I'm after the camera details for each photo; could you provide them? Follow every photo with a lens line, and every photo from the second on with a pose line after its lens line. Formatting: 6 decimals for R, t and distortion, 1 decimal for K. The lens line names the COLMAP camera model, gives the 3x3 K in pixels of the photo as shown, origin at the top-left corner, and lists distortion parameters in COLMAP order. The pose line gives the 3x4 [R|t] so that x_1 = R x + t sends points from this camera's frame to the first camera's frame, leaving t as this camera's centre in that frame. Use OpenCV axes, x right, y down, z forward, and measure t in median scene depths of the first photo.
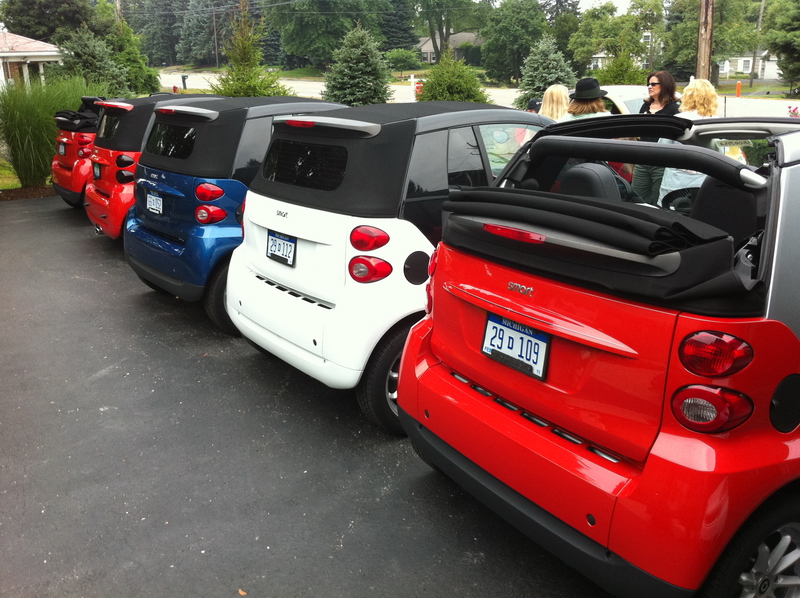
lens RADIAL K [[793.4, 0, 400.0], [0, 793.4, 299.0], [0, 0, 1]] dist [0.101407, -0.332628]
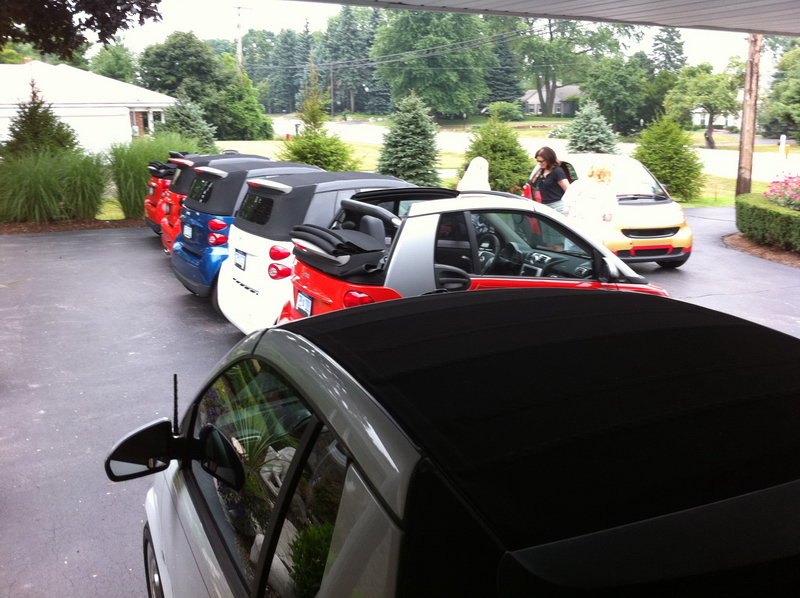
lens RADIAL K [[793.4, 0, 400.0], [0, 793.4, 299.0], [0, 0, 1]] dist [0.101407, -0.332628]
pose [[0.989780, 0.048299, -0.134171, 0.101602], [-0.055742, 0.997076, -0.052279, 0.021517], [0.131253, 0.059224, 0.989578, -0.144731]]
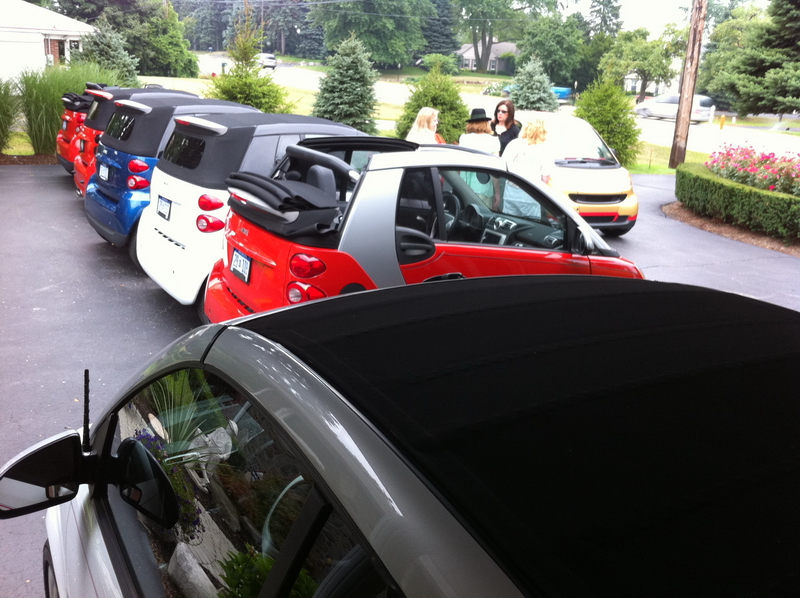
lens RADIAL K [[799.7, 0, 401.7], [0, 799.7, 299.5], [0, 0, 1]] dist [0.095980, -0.346580]
pose [[0.995068, 0.093429, -0.033326, 0.087323], [-0.093525, 0.995616, -0.001309, 0.016238], [0.033057, 0.004420, 0.999444, -0.111866]]
